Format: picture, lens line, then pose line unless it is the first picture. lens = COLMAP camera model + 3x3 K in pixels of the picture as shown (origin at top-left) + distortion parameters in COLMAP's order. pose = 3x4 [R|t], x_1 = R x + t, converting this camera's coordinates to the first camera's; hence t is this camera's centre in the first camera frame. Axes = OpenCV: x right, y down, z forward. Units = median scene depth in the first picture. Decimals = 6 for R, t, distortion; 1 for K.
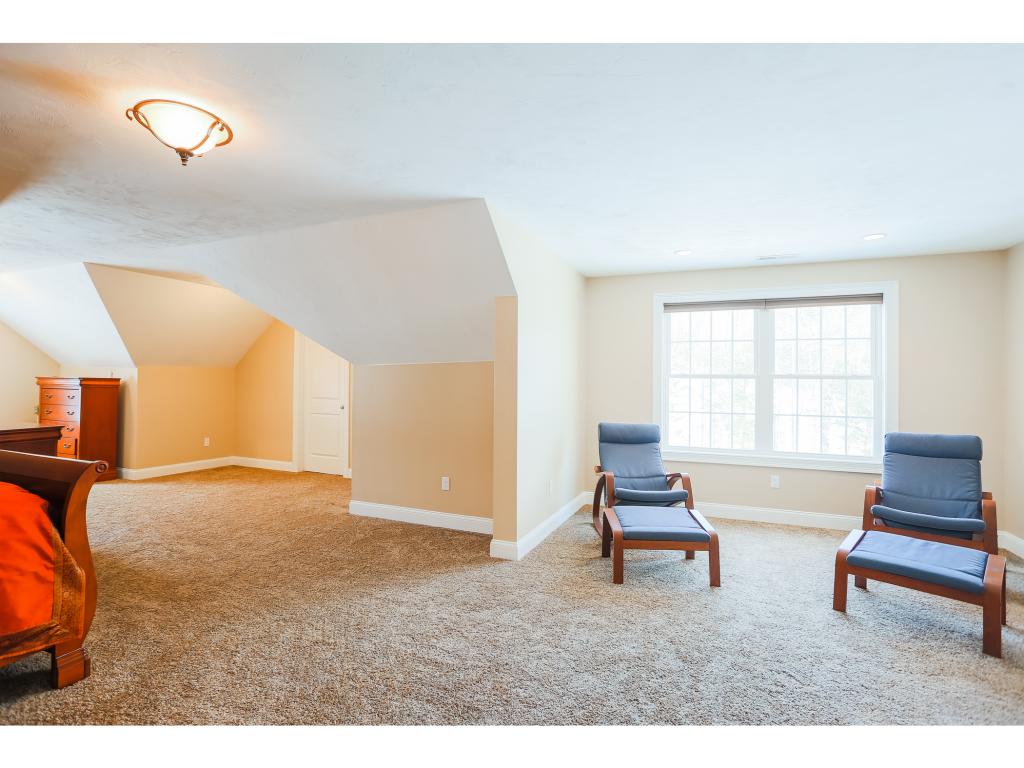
lens RADIAL K [[490.9, 0, 483.5], [0, 490.9, 372.0], [0, 0, 1]] dist [-0.012149, 0.000141]
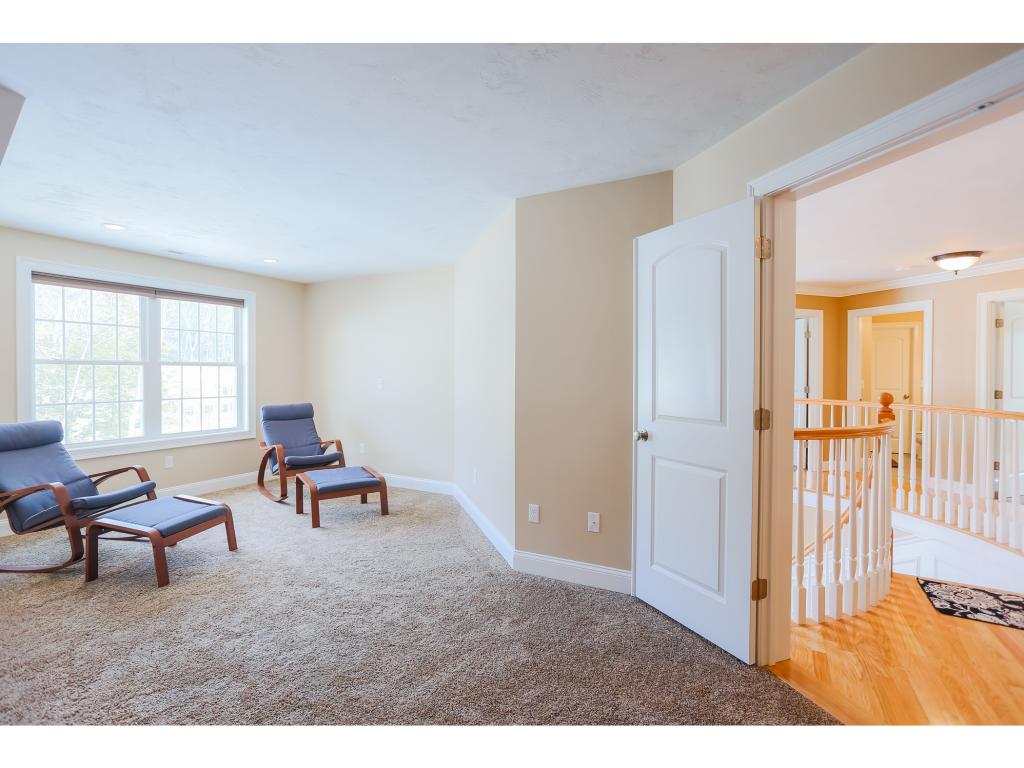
lens RADIAL K [[490.9, 0, 483.5], [0, 490.9, 372.0], [0, 0, 1]] dist [-0.012149, 0.000141]
pose [[0.142194, -0.012418, 0.989761, -0.372354], [-0.018992, 0.999703, 0.015271, -0.001553], [-0.989657, -0.020969, 0.141916, 0.181840]]
